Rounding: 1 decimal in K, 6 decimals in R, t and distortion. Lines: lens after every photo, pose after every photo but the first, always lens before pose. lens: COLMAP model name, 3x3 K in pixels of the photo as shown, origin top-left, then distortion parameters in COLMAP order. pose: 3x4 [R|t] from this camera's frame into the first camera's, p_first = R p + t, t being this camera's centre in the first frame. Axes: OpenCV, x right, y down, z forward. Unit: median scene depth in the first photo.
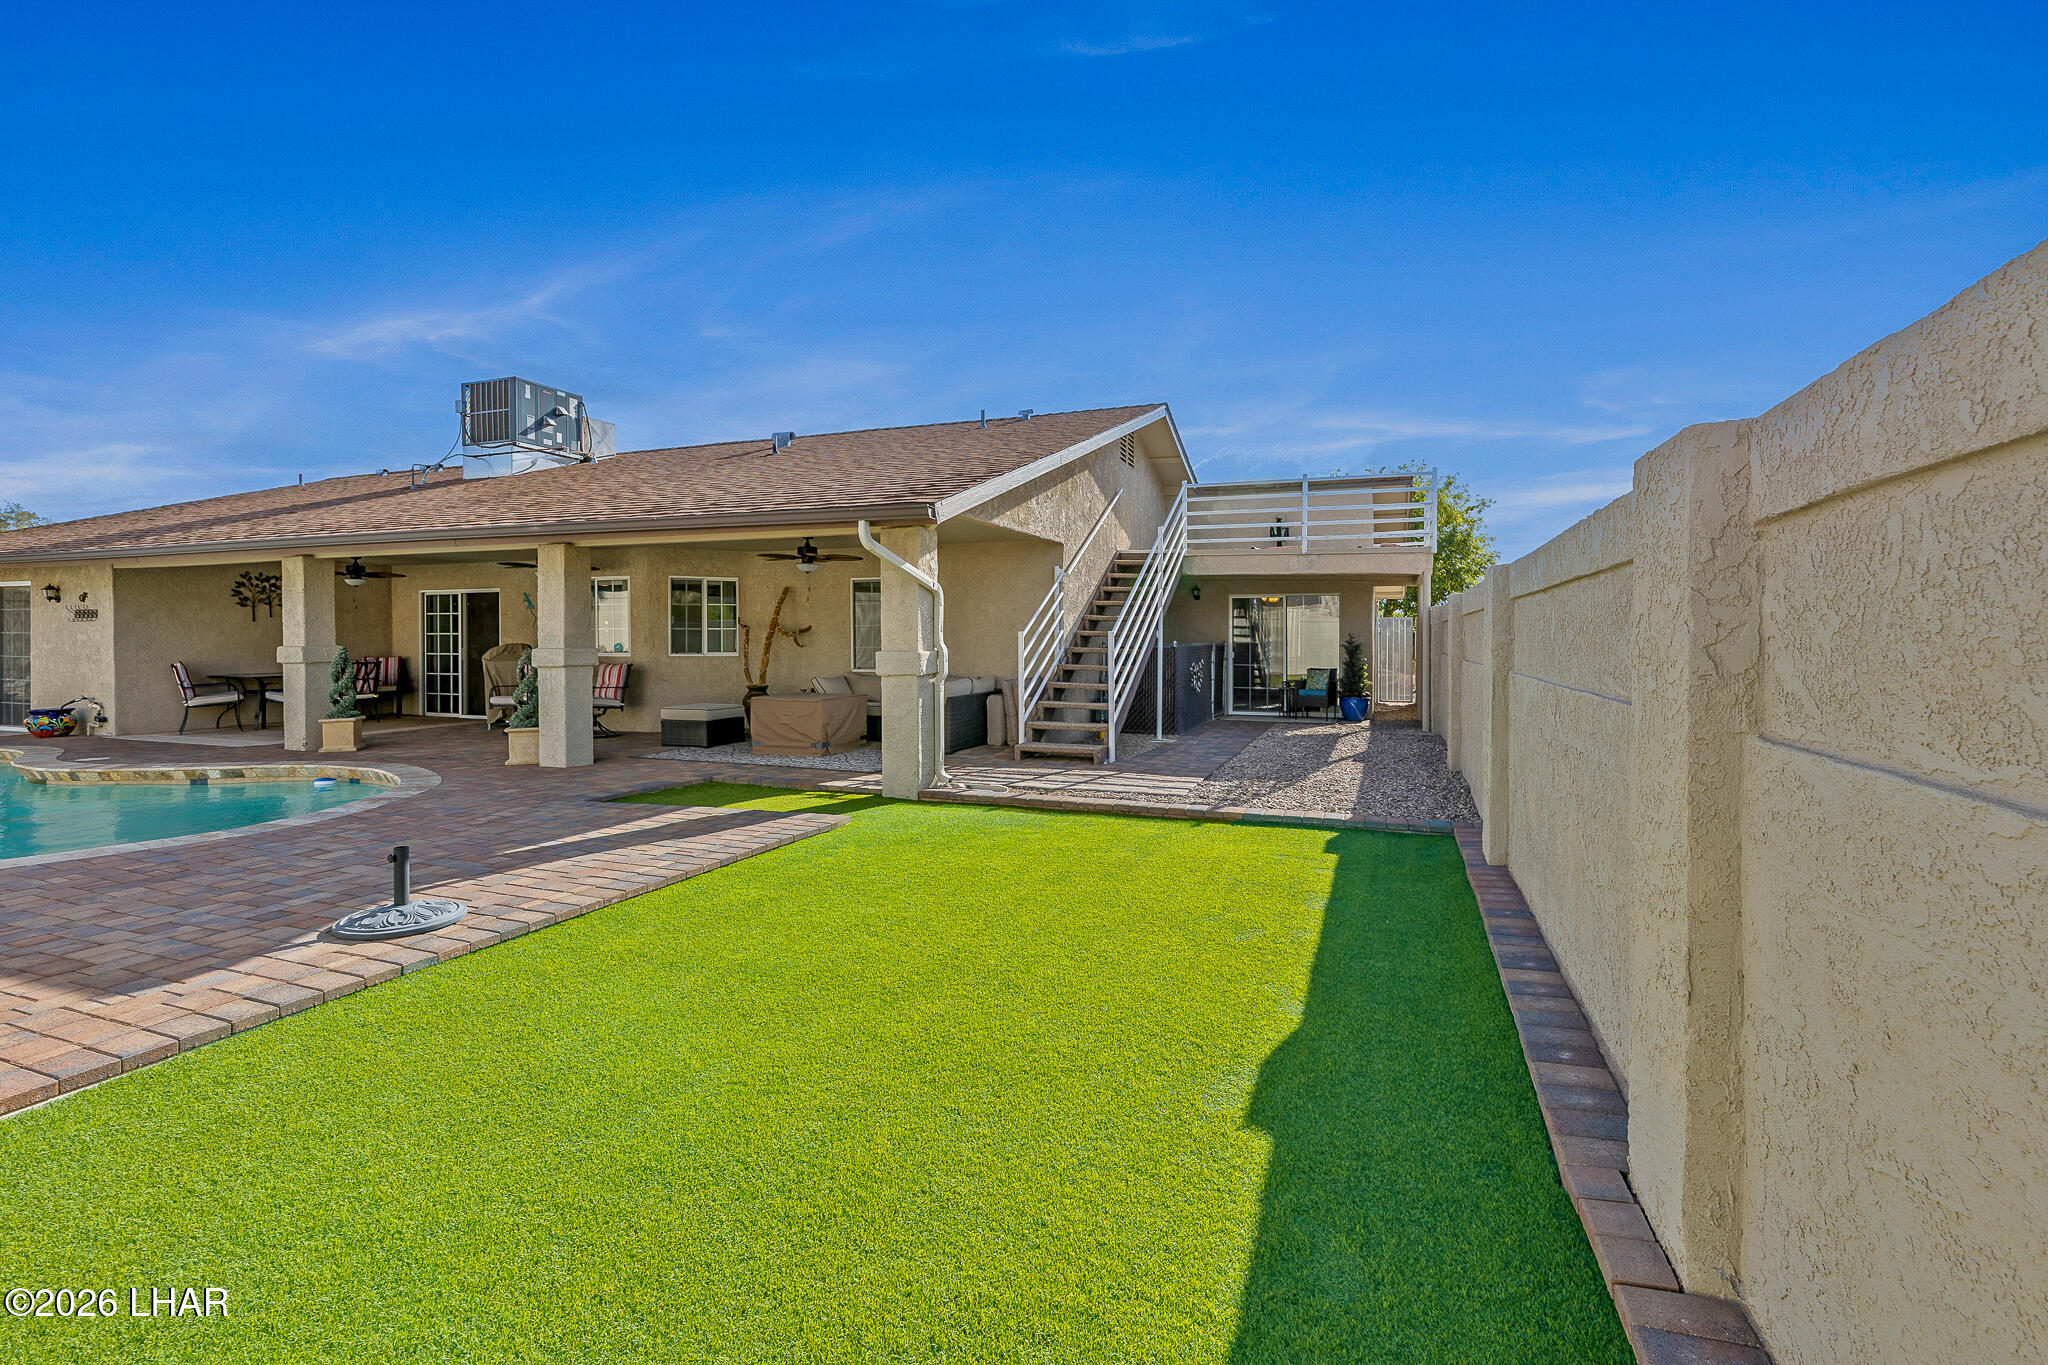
lens RADIAL K [[910.3, 0, 1028.9], [0, 910.3, 651.8], [0, 0, 1]] dist [0.008611, -0.000347]
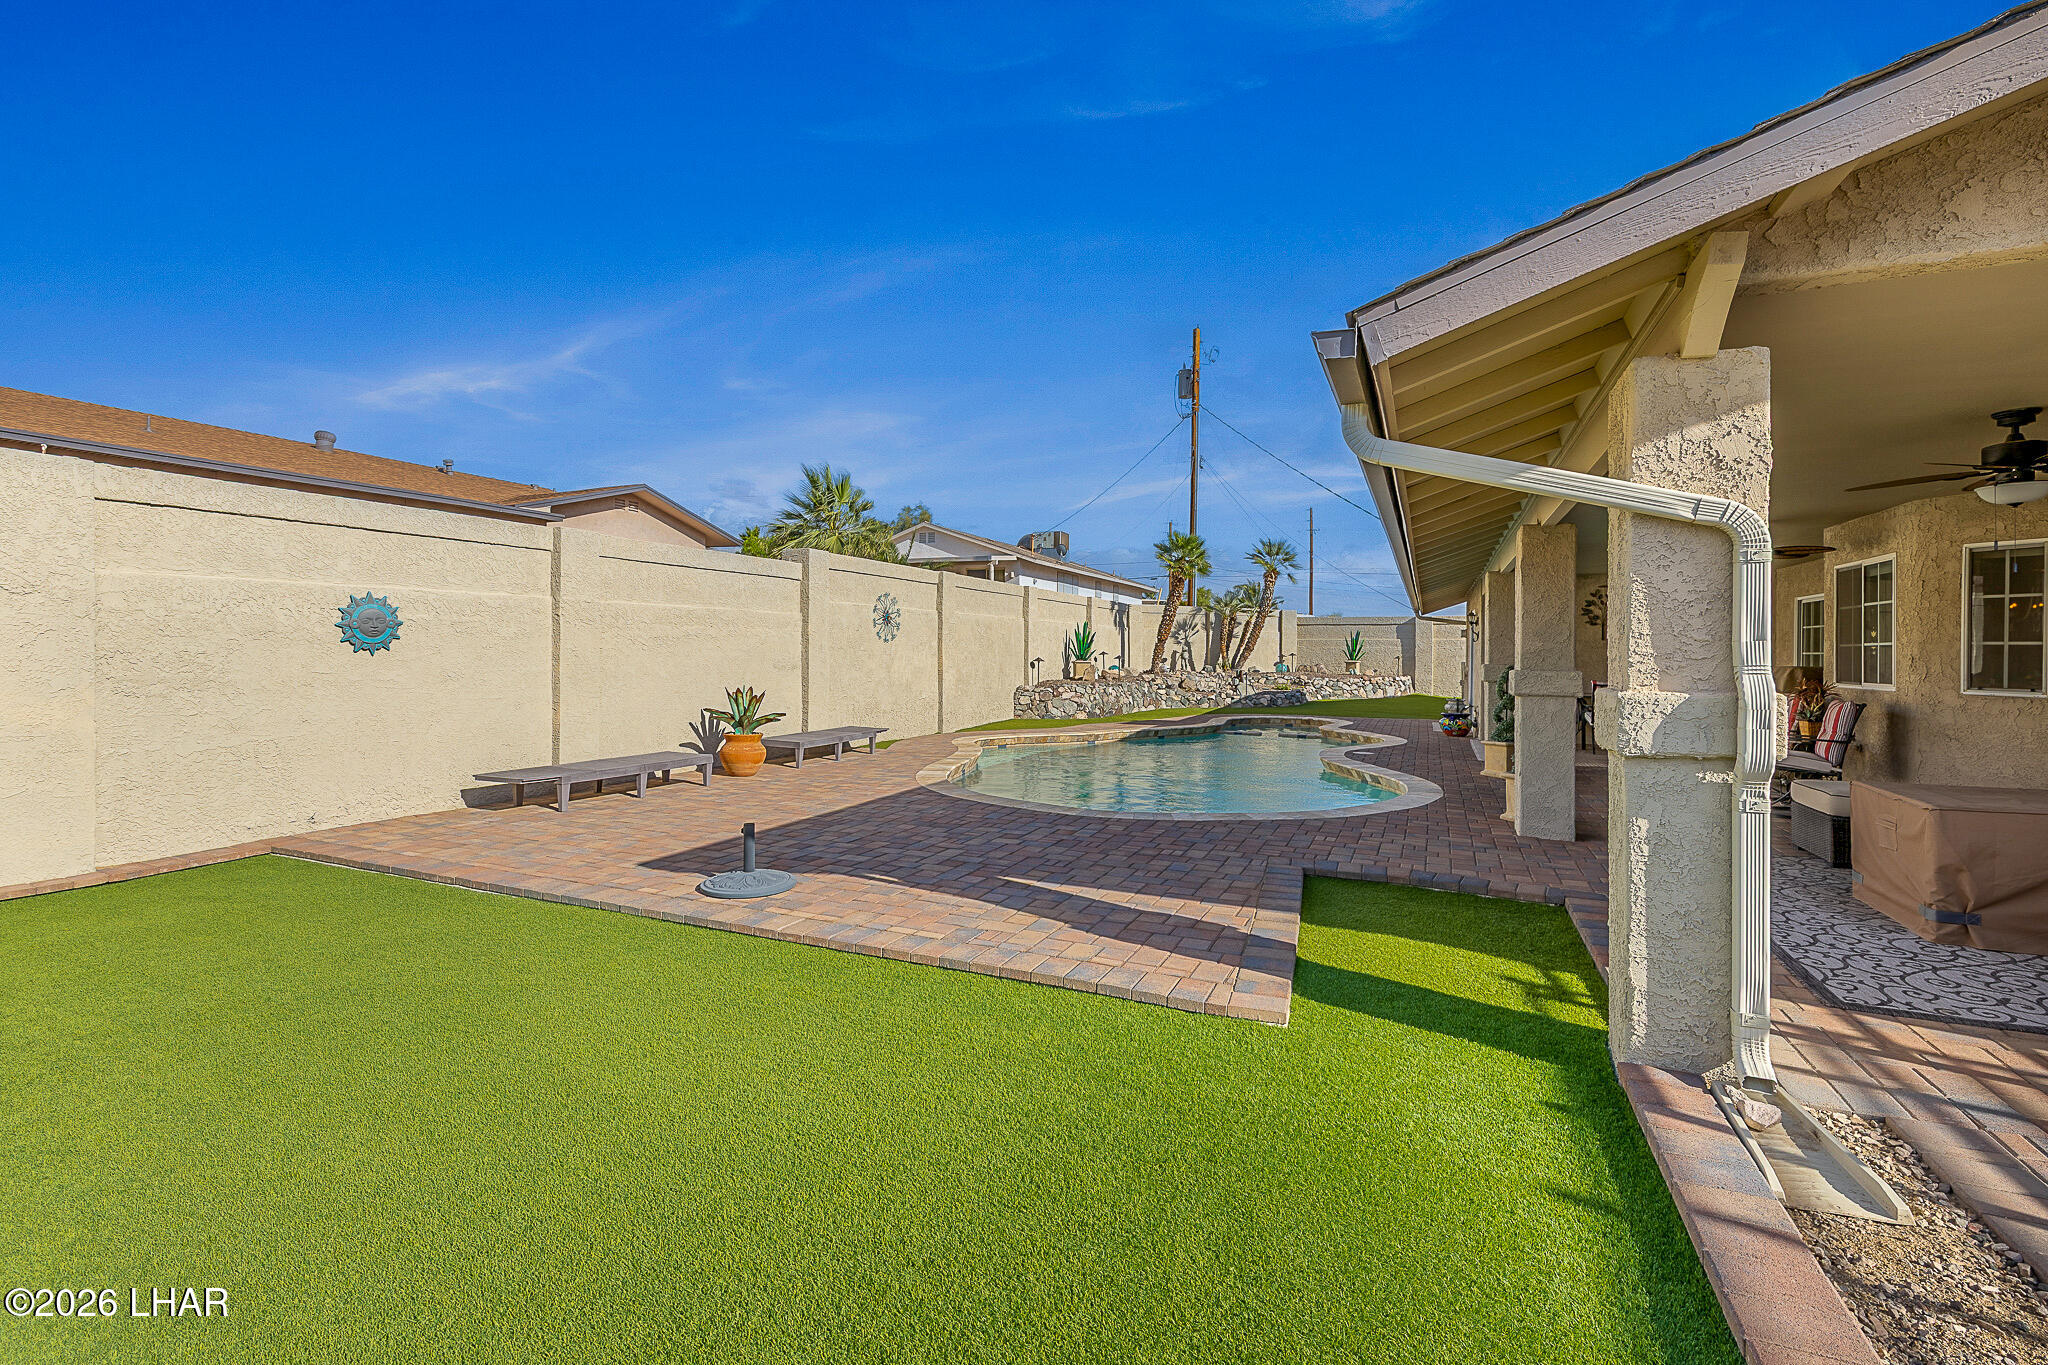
lens RADIAL K [[910.3, 0, 1039.5], [0, 910.3, 644.4], [0, 0, 1]] dist [0.008611, -0.000347]
pose [[-0.039194, -0.008393, -0.999196, 0.151816], [-0.023214, 0.999702, -0.007487, -0.007160], [0.998962, 0.022902, -0.039378, 0.438116]]
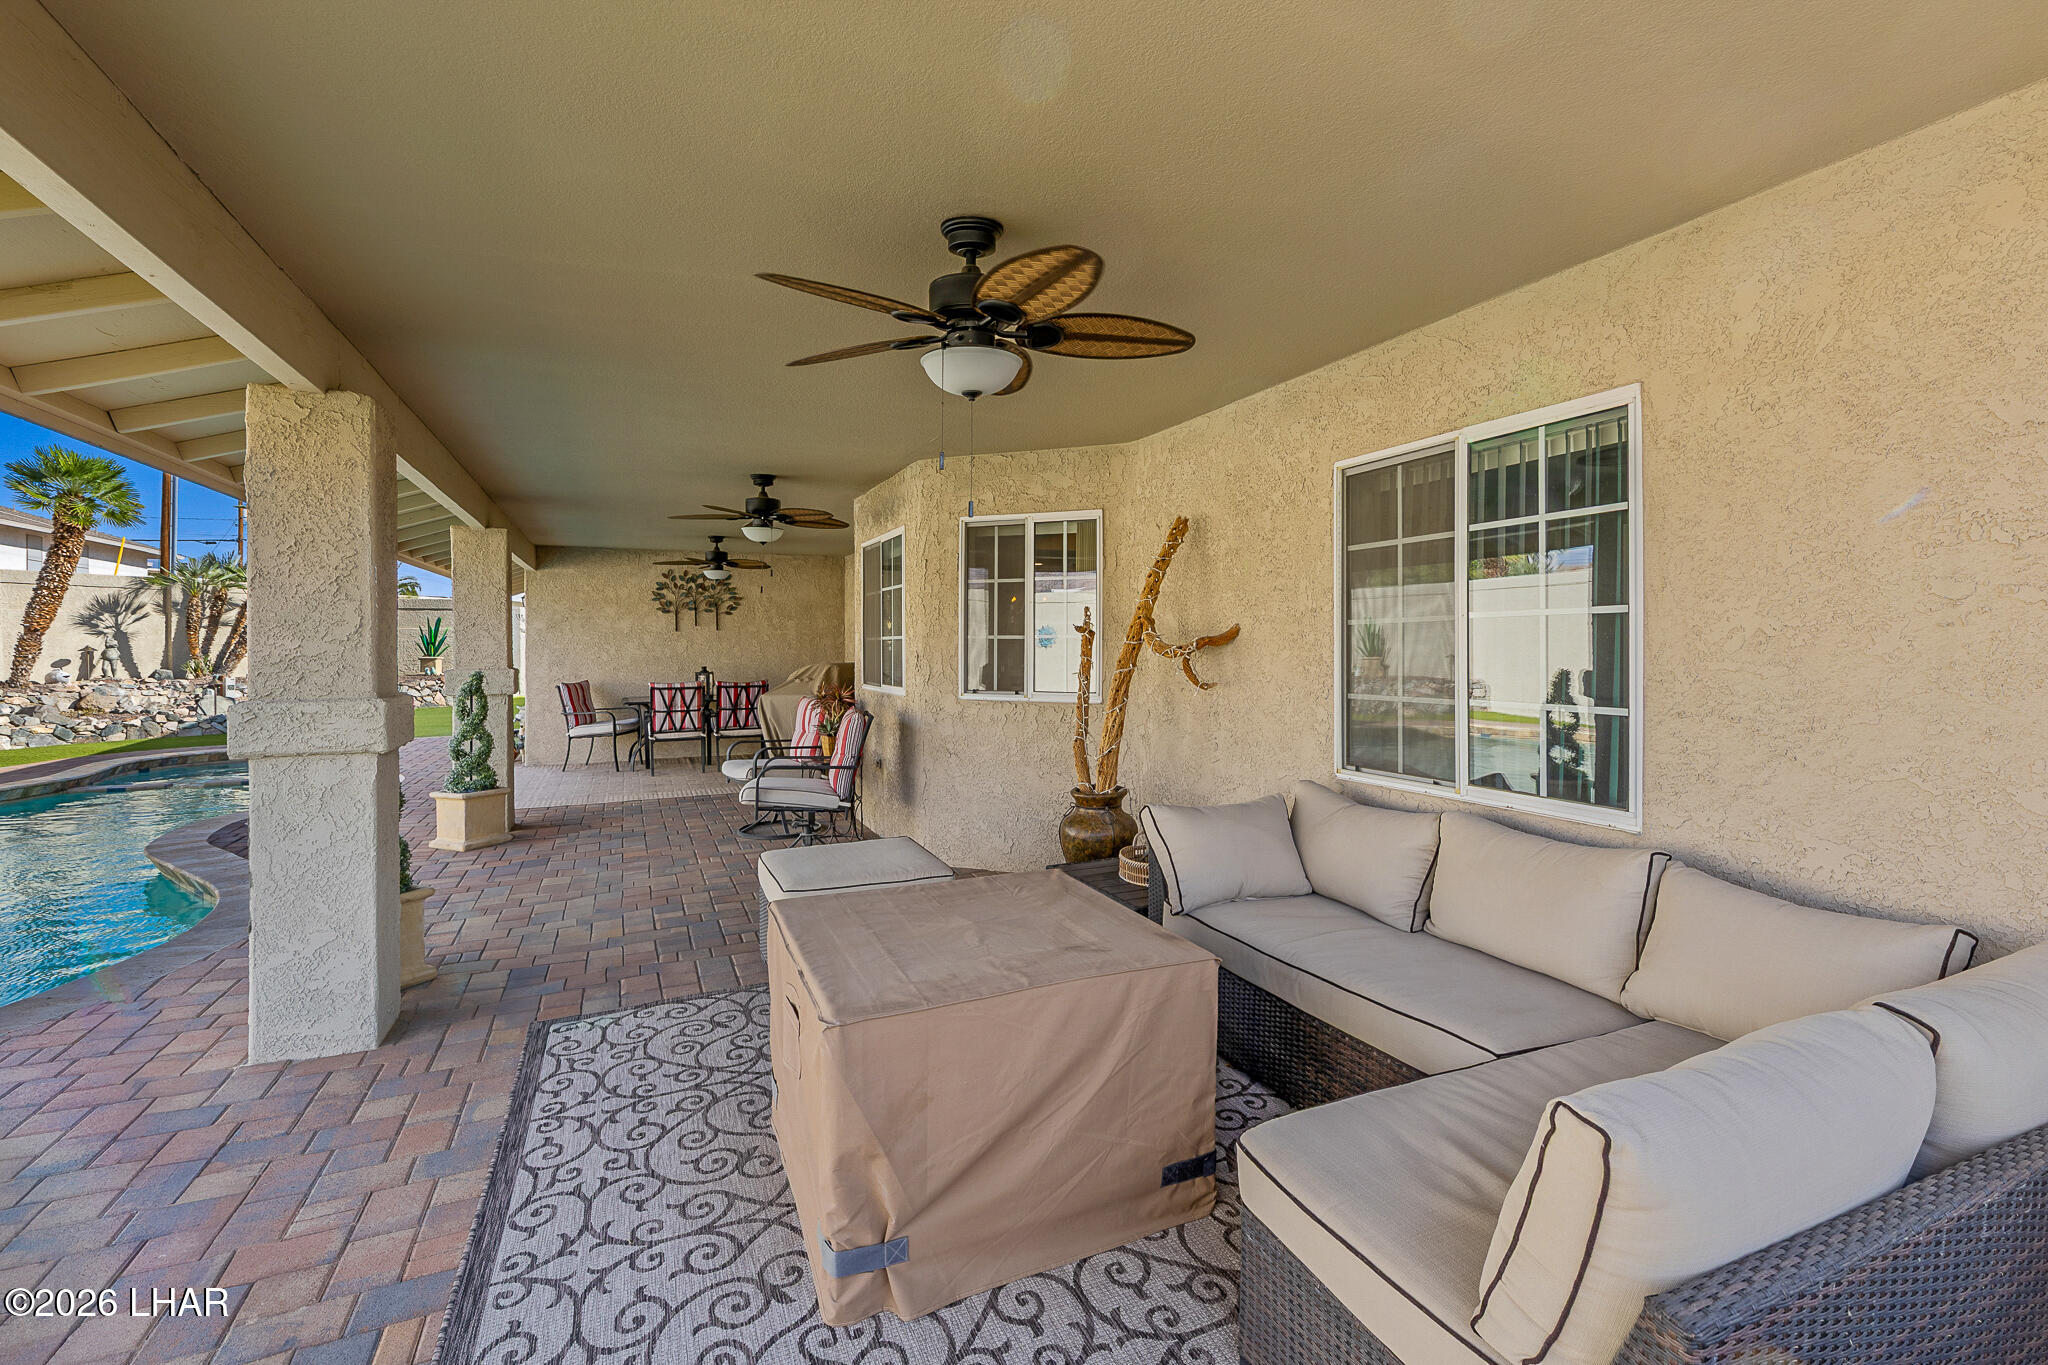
lens RADIAL K [[910.3, 0, 1051.5], [0, 910.3, 653.1], [0, 0, 1]] dist [0.008611, -0.000347]
pose [[0.719544, 0.005703, -0.694423, -0.051396], [-0.007989, 0.999968, -0.000065, -0.016344], [0.694400, 0.005595, 0.719567, 0.652315]]
